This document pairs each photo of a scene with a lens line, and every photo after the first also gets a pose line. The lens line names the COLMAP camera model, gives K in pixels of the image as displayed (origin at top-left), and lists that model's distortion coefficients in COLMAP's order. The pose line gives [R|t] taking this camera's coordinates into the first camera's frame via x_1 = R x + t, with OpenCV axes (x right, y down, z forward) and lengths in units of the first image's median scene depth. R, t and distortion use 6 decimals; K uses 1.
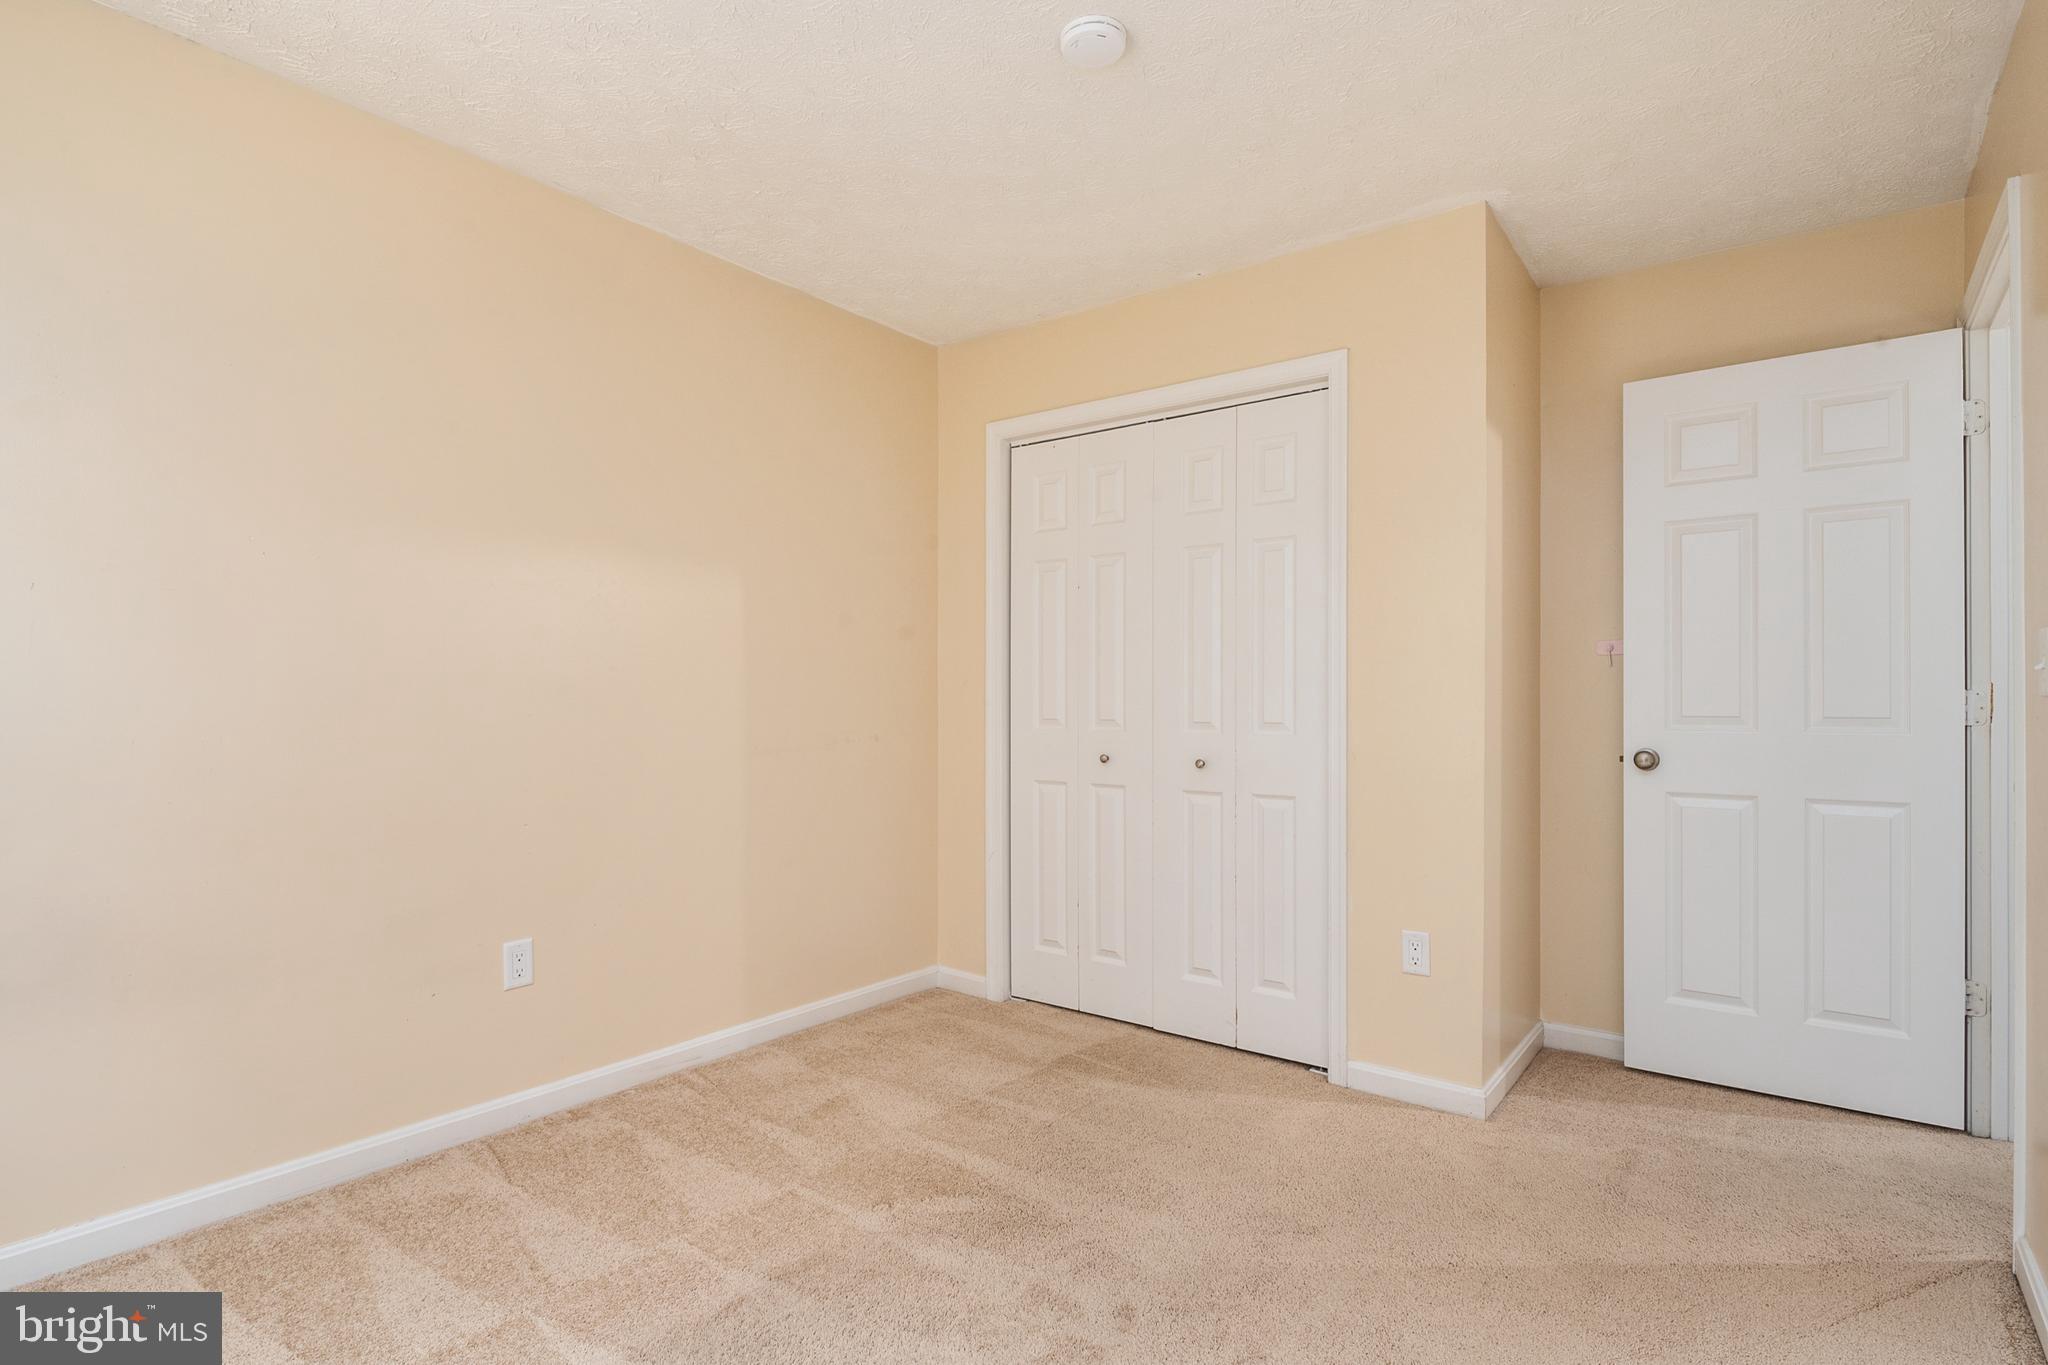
lens RADIAL K [[1042.8, 0, 1027.8], [0, 1042.8, 685.7], [0, 0, 1]] dist [-0.016740, -0.002736]
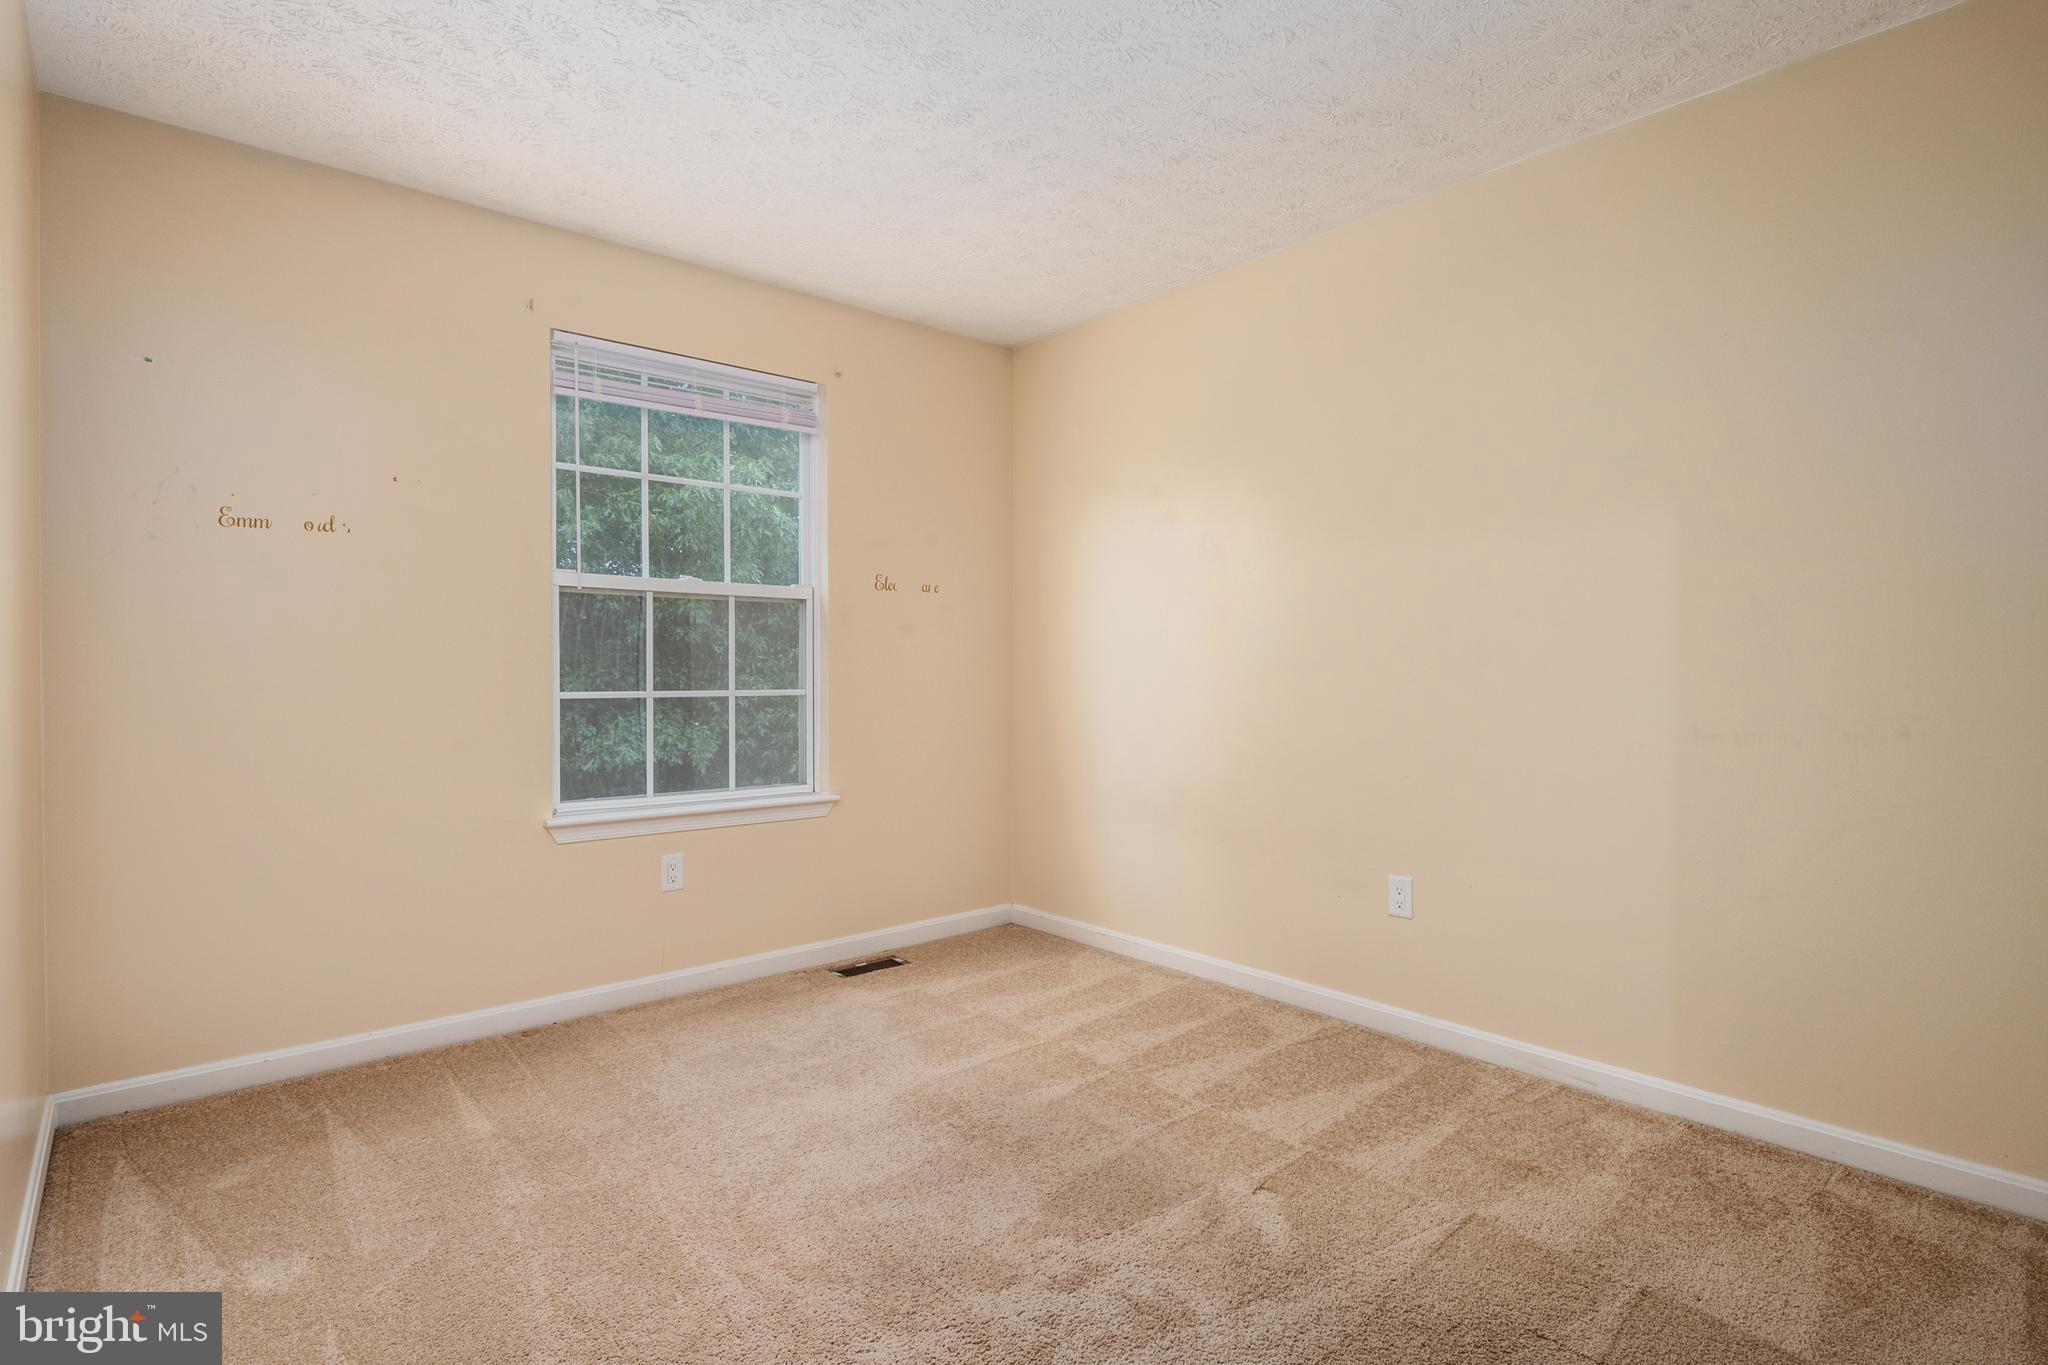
lens RADIAL K [[1042.8, 0, 1025.3], [0, 1042.8, 675.9], [0, 0, 1]] dist [-0.016740, -0.002736]
pose [[-0.212789, 0.012378, -0.977020, 0.730050], [0.003859, 0.999923, 0.011828, 0.009803], [0.977091, -0.001254, -0.212820, 0.857250]]
